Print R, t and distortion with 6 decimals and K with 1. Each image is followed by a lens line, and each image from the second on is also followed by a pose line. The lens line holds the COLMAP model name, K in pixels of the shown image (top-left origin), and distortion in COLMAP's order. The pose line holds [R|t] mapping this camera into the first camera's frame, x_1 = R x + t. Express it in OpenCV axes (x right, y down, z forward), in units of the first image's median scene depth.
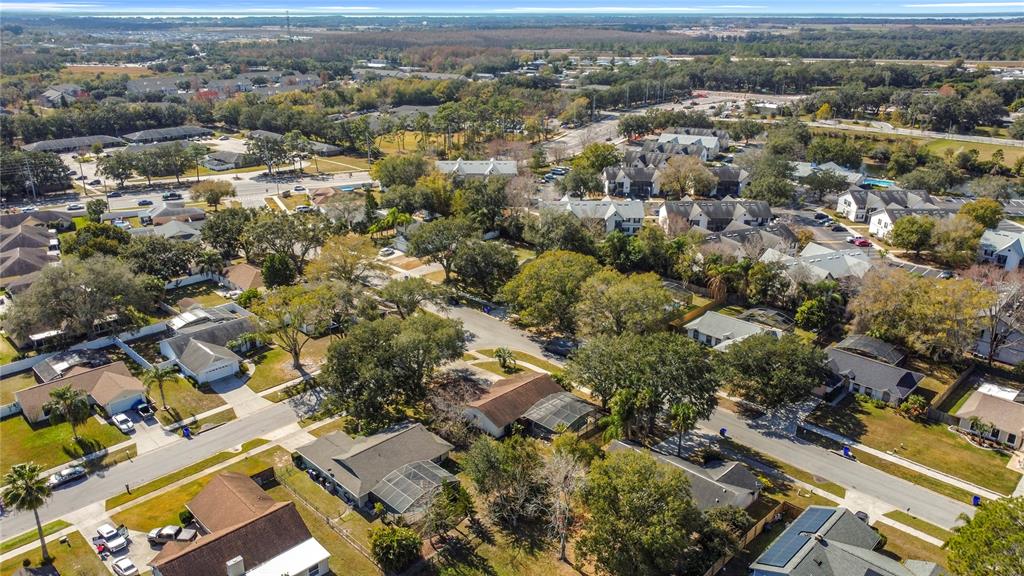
lens RADIAL K [[733.5, 0, 512.0], [0, 733.5, 288.0], [0, 0, 1]] dist [-0.012321, -0.002042]
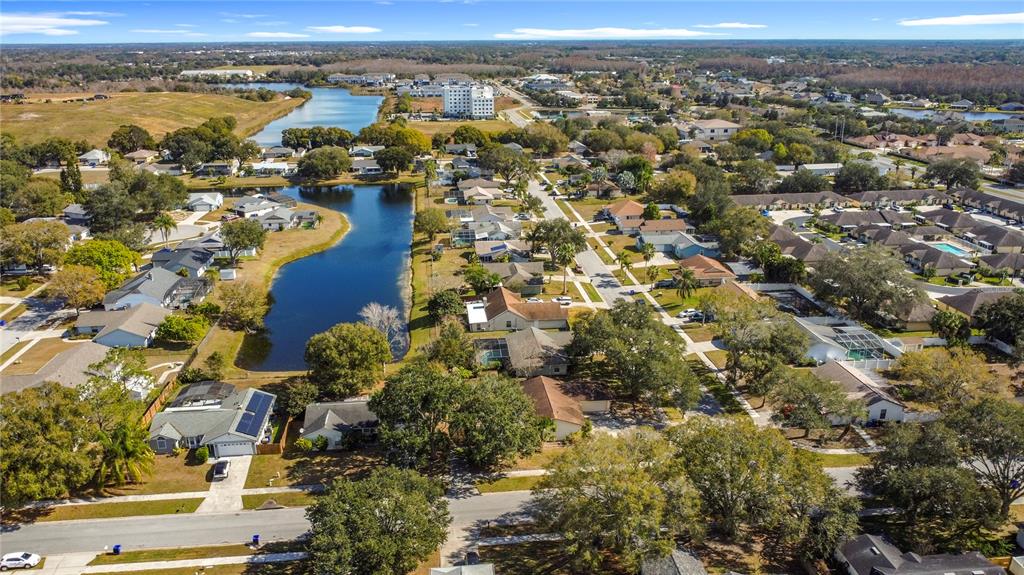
lens RADIAL K [[748.0, 0, 505.7], [0, 748.0, 292.1], [0, 0, 1]] dist [-0.026140, -0.001715]
pose [[-0.628770, 0.249213, -0.736574, 0.694643], [-0.264180, 0.822444, 0.503781, -0.444578], [0.731340, 0.511350, -0.451291, 1.201052]]
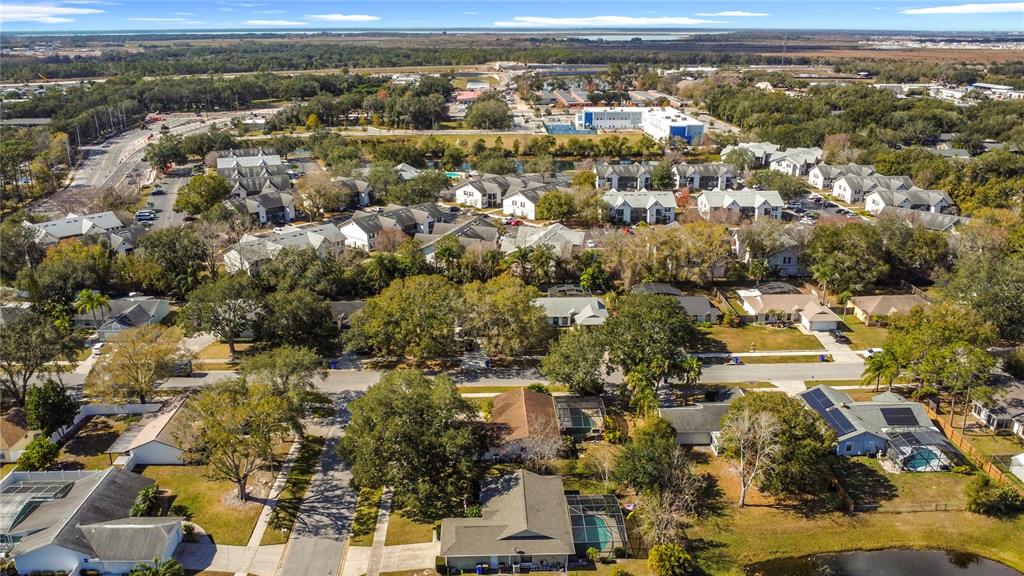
lens RADIAL K [[748.0, 0, 505.7], [0, 748.0, 292.6], [0, 0, 1]] dist [-0.026140, -0.001715]
pose [[0.686916, -0.241202, 0.685542, -0.584373], [0.254131, 0.963484, 0.084353, -0.090917], [-0.680855, 0.116274, 0.723130, 0.247022]]
